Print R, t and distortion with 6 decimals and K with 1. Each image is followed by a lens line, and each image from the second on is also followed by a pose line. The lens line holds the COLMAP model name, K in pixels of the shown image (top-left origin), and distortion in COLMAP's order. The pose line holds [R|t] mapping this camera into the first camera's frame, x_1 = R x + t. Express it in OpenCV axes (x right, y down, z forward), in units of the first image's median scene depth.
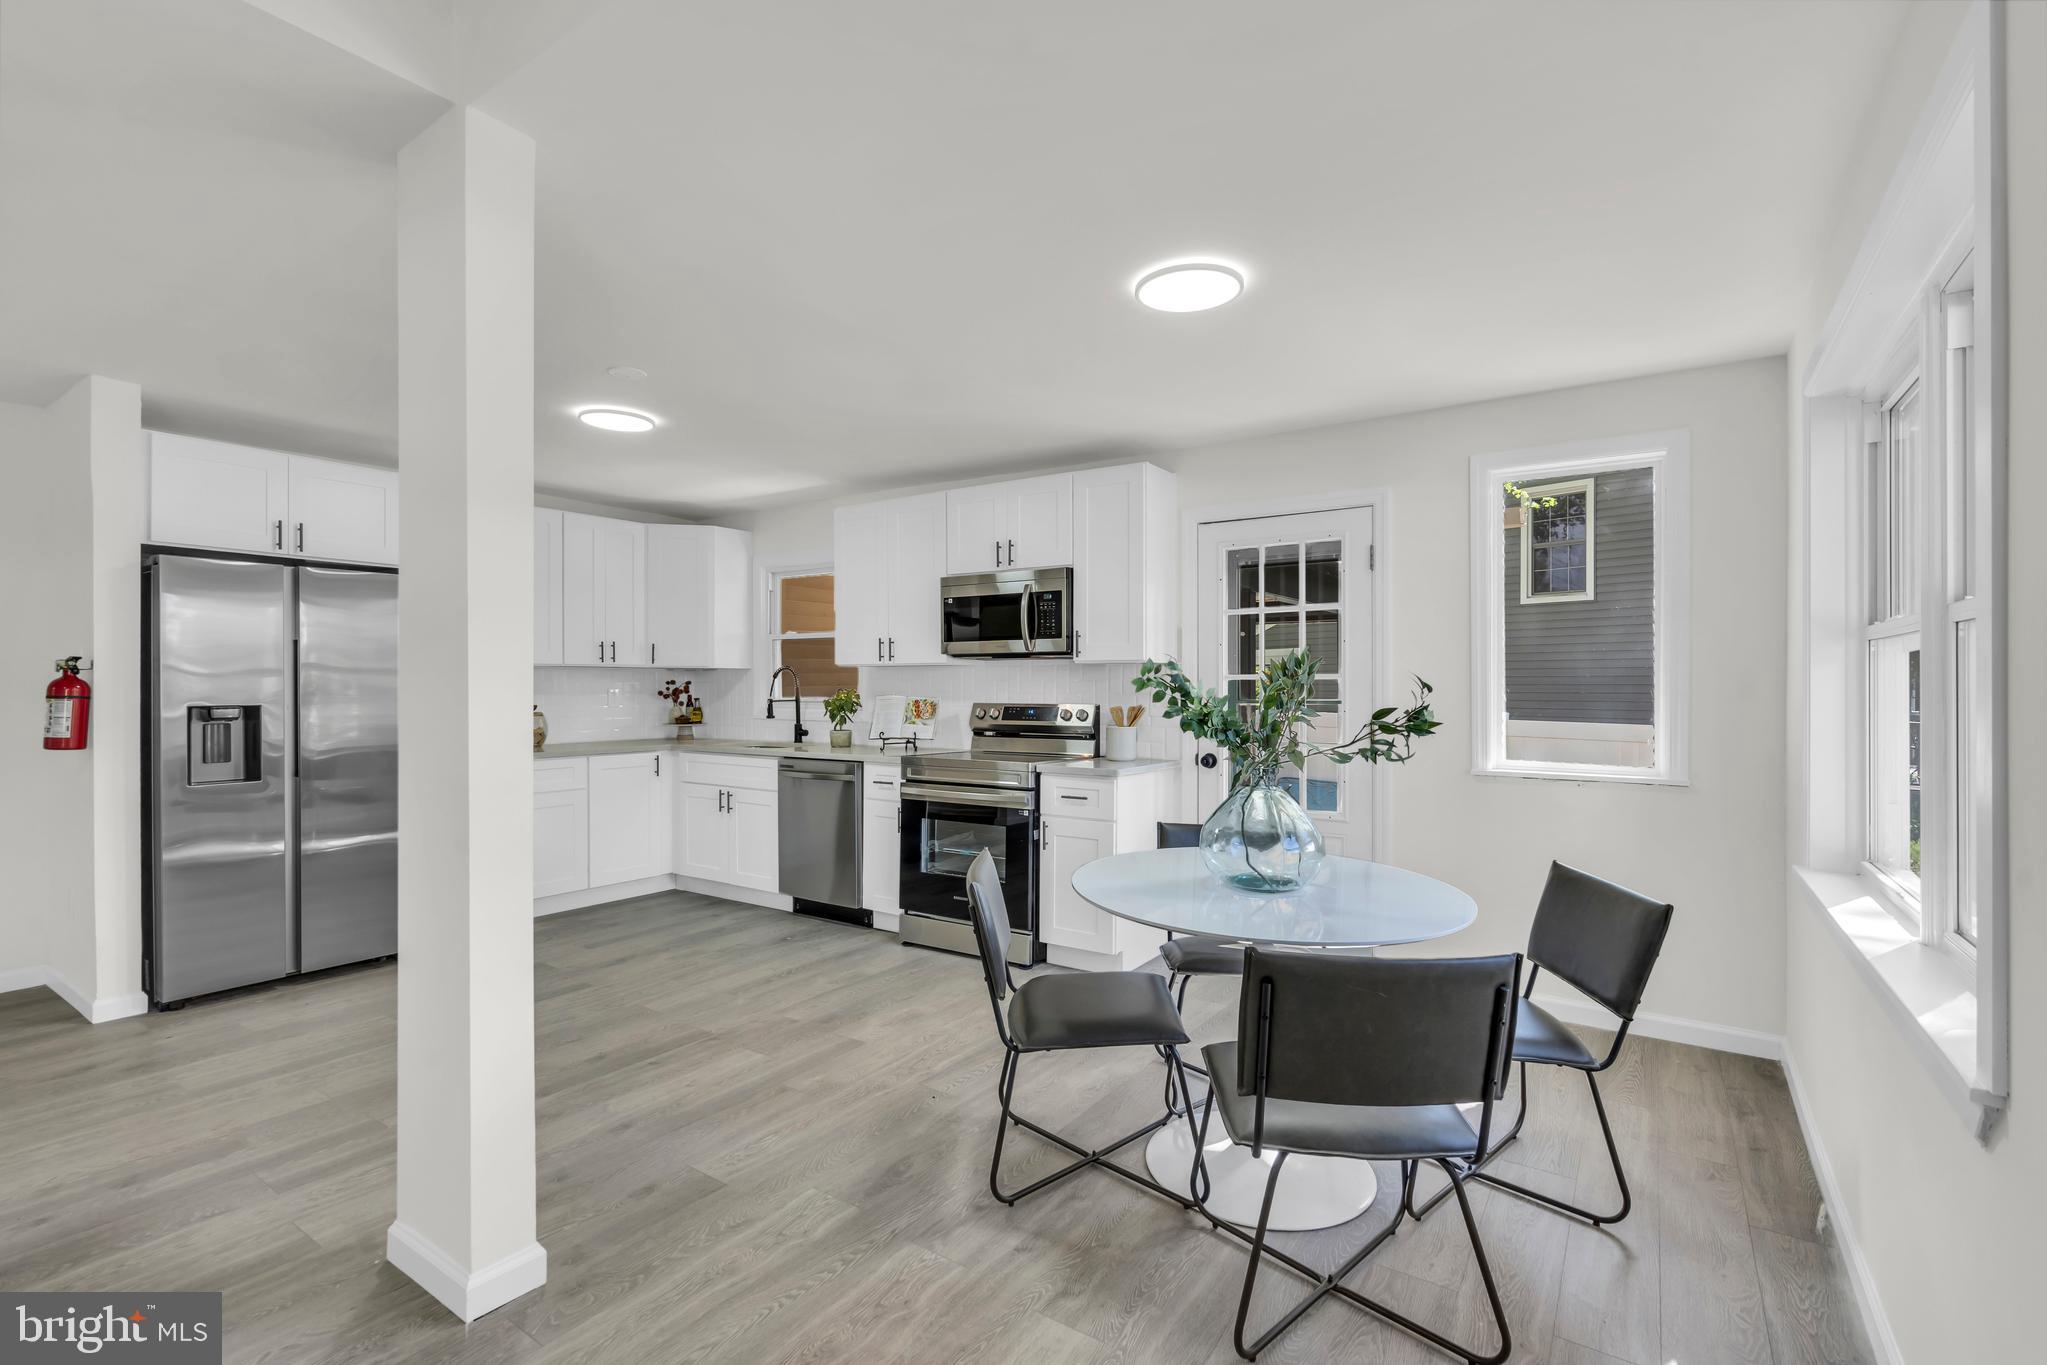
lens RADIAL K [[925.4, 0, 1029.2], [0, 925.4, 688.7], [0, 0, 1]] dist [-0.000142, 0.000068]
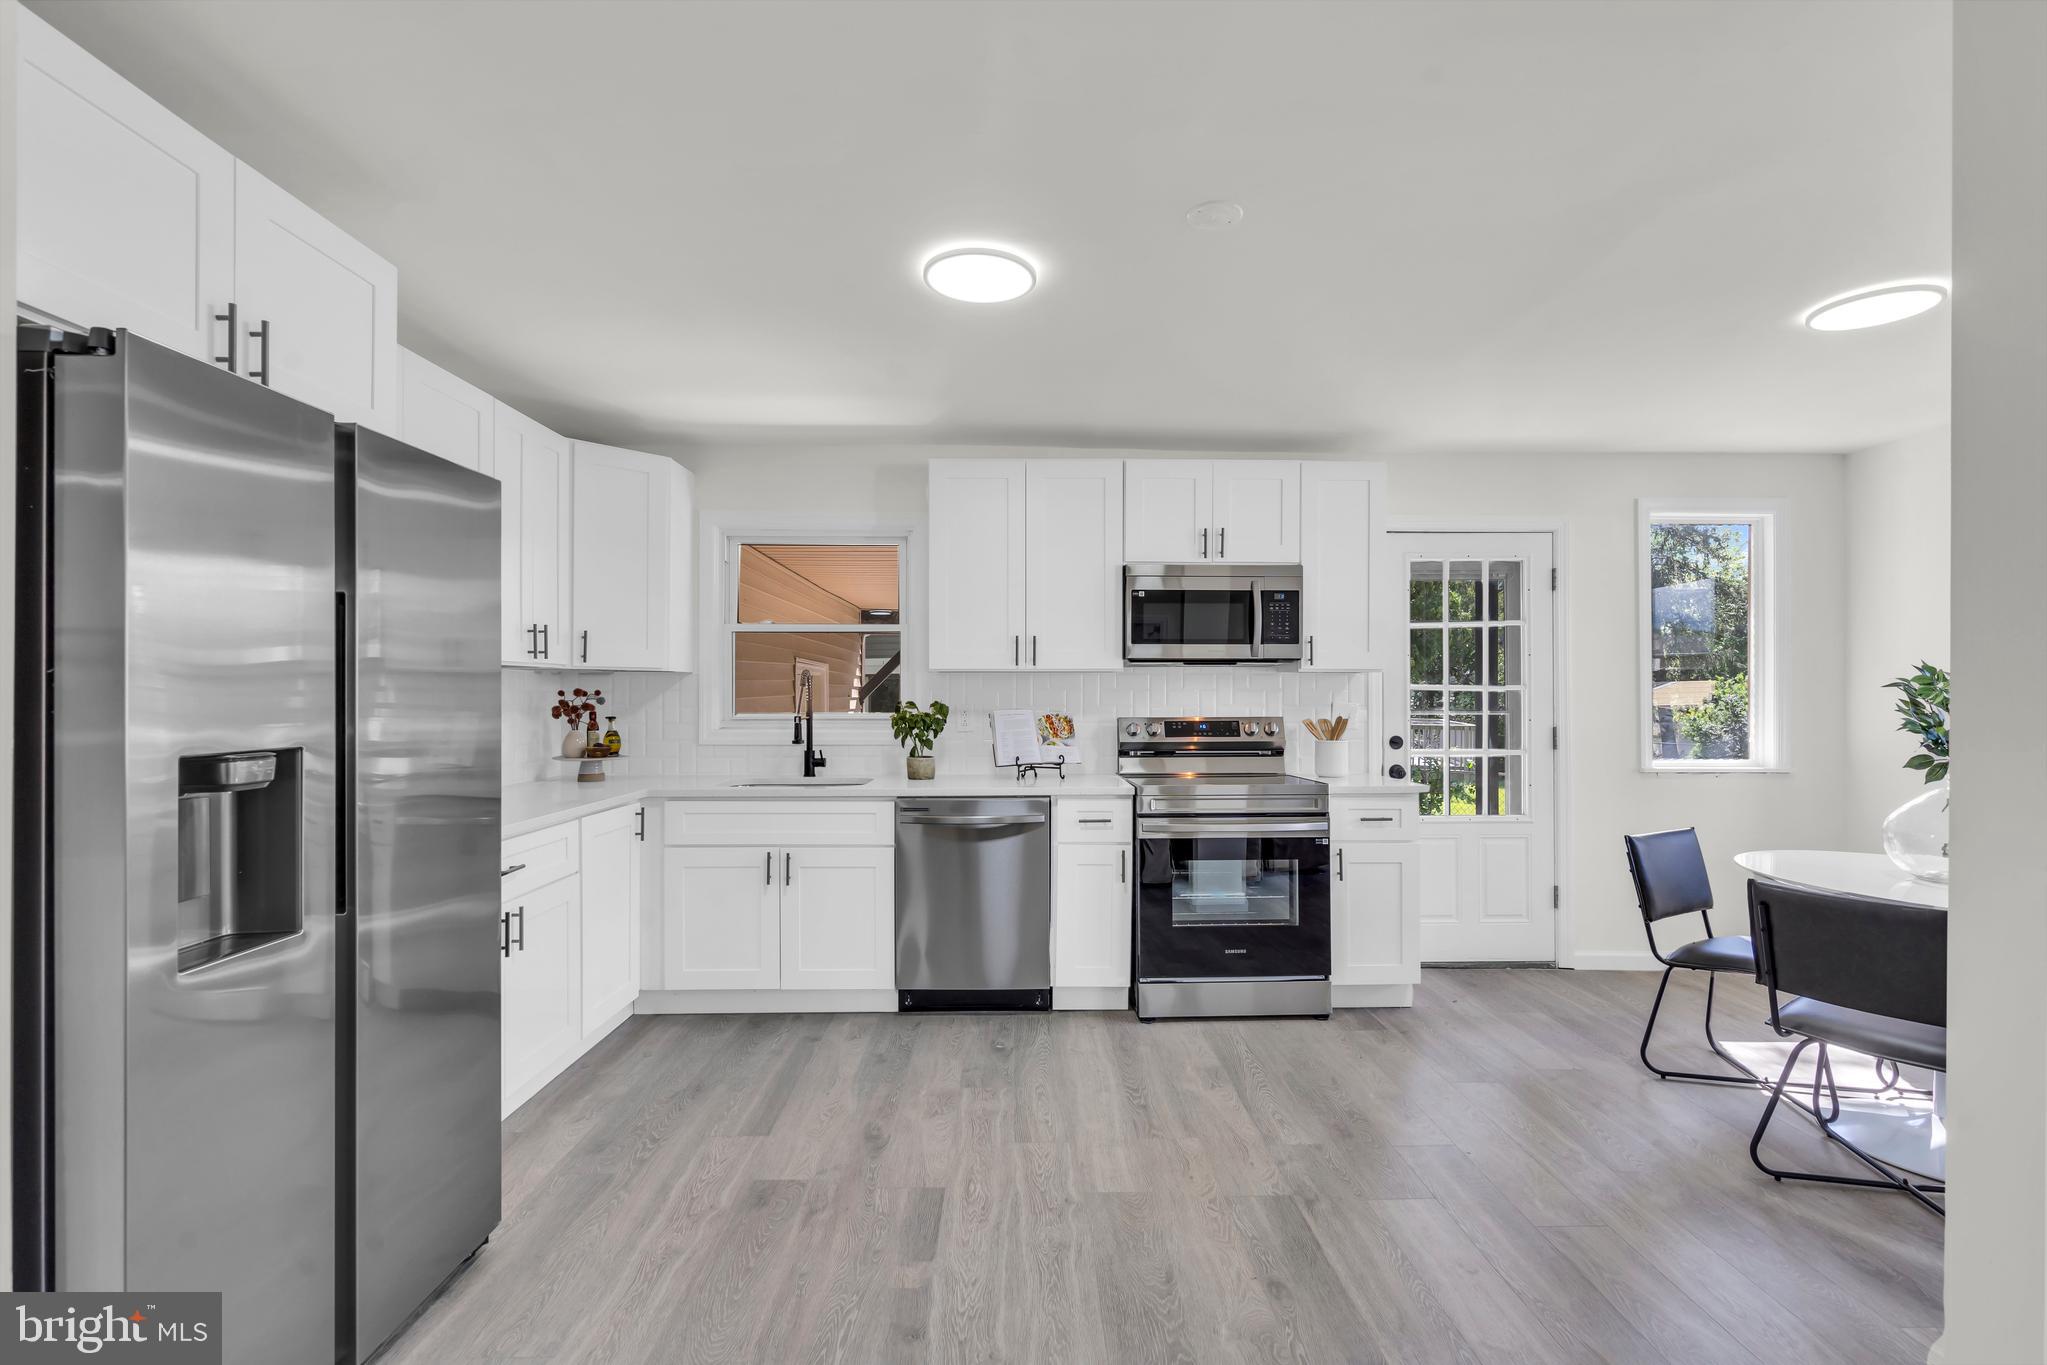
lens RADIAL K [[936.9, 0, 1025.3], [0, 936.9, 694.5], [0, 0, 1]] dist [-0.000862, 0.000636]
pose [[0.818675, -0.004745, 0.574237, -0.695385], [0.003682, 0.999989, 0.003013, -0.008946], [-0.574245, -0.000352, 0.818683, 0.404382]]
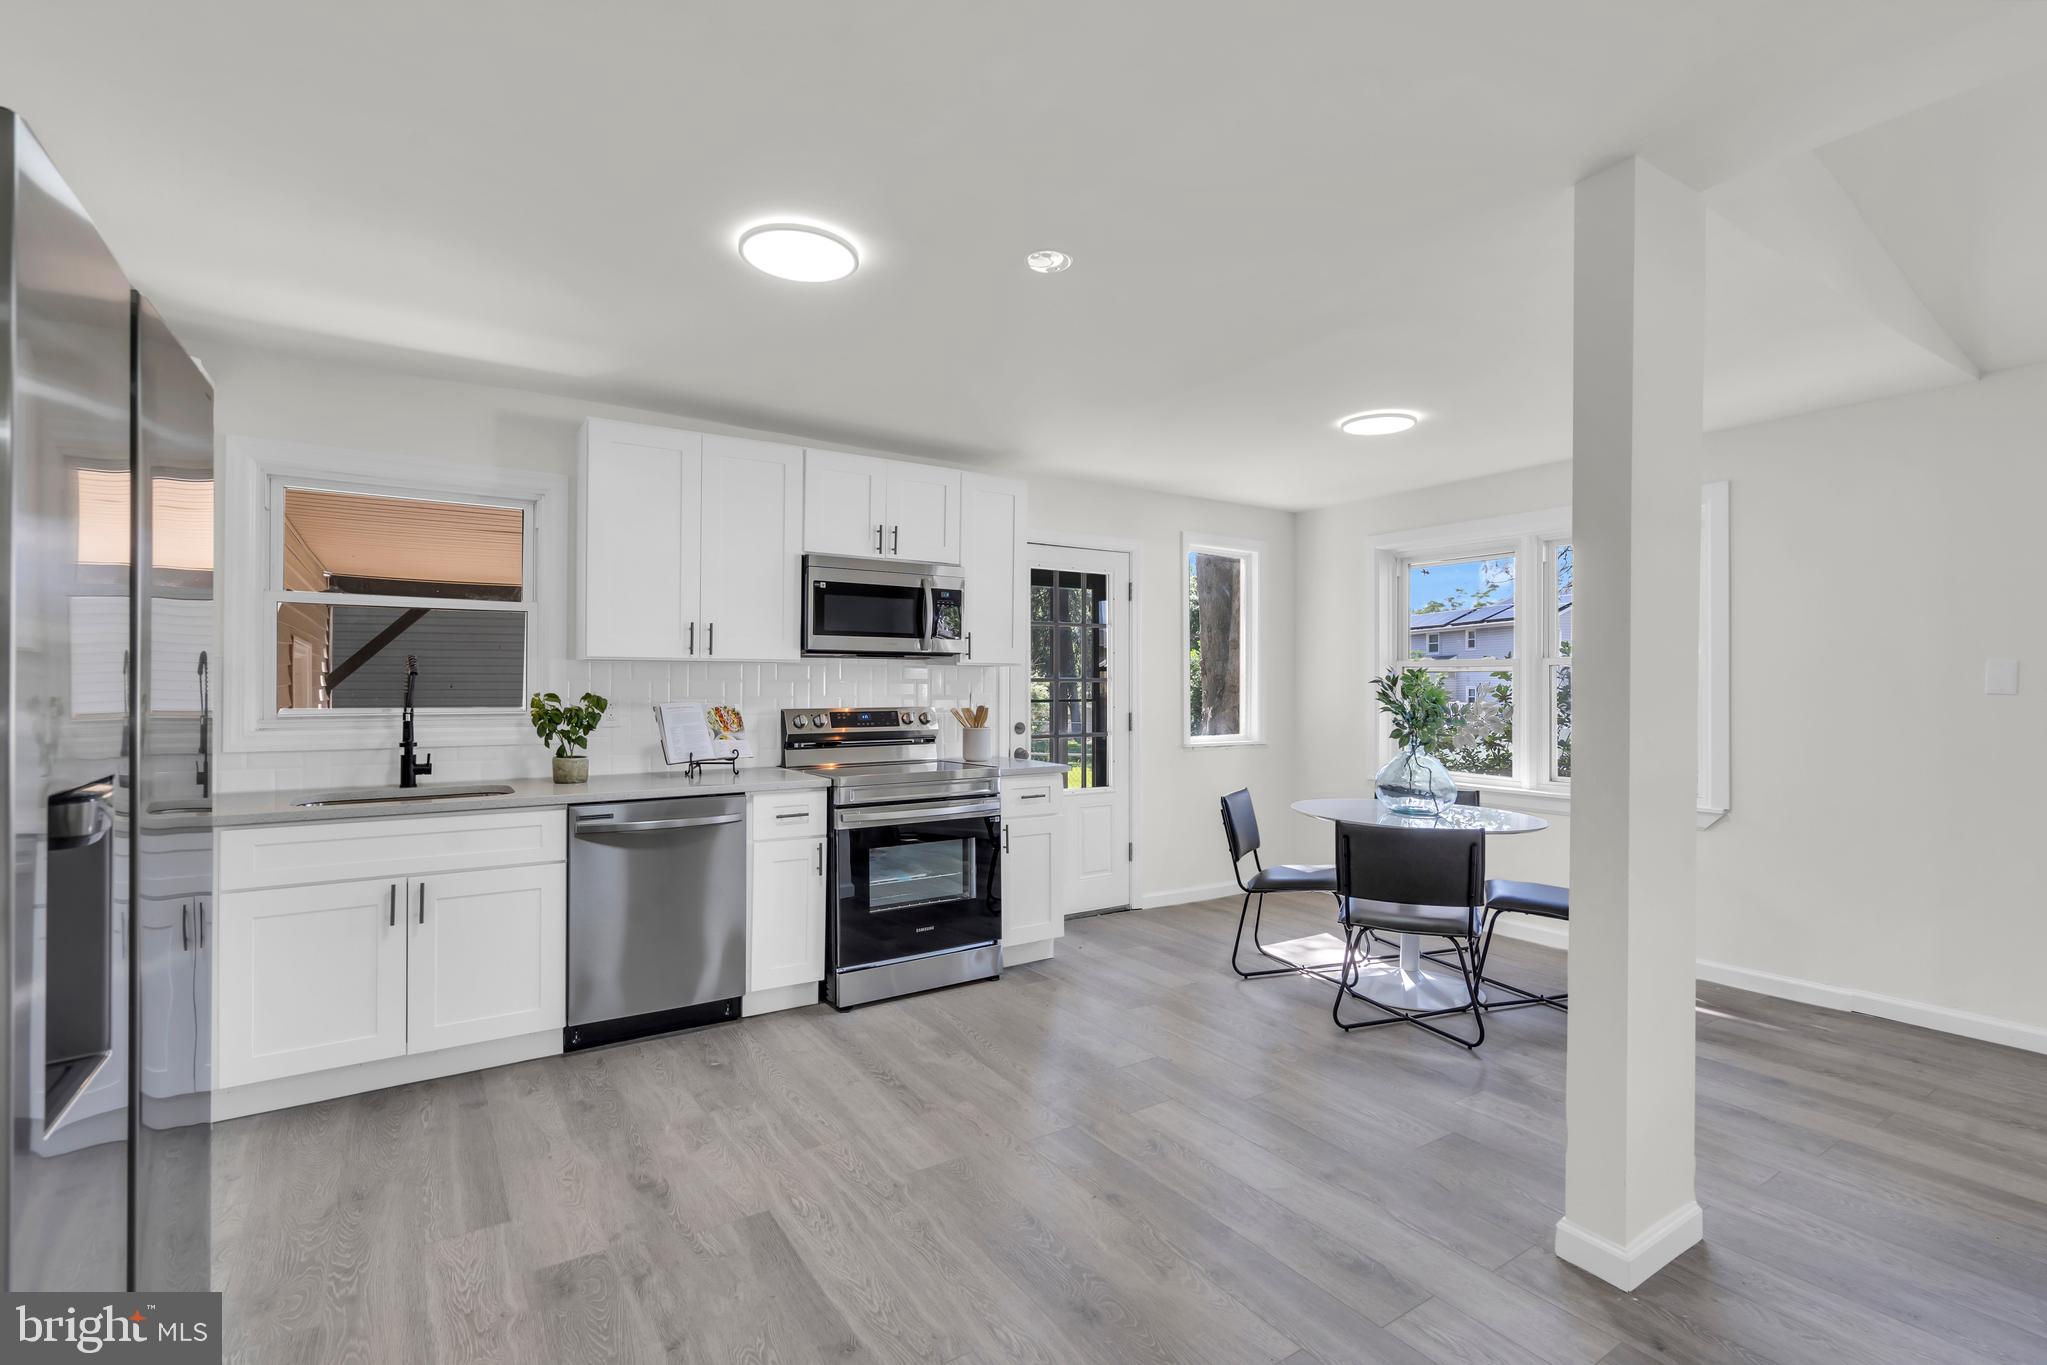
lens RADIAL K [[948.5, 0, 1023.5], [0, 948.5, 682.5], [0, 0, 1]] dist [0.000063, 0.000351]
pose [[0.378980, -0.002984, 0.925400, -0.853651], [-0.003172, 0.999985, 0.004524, -0.013866], [-0.925400, -0.004650, 0.378965, 0.553780]]
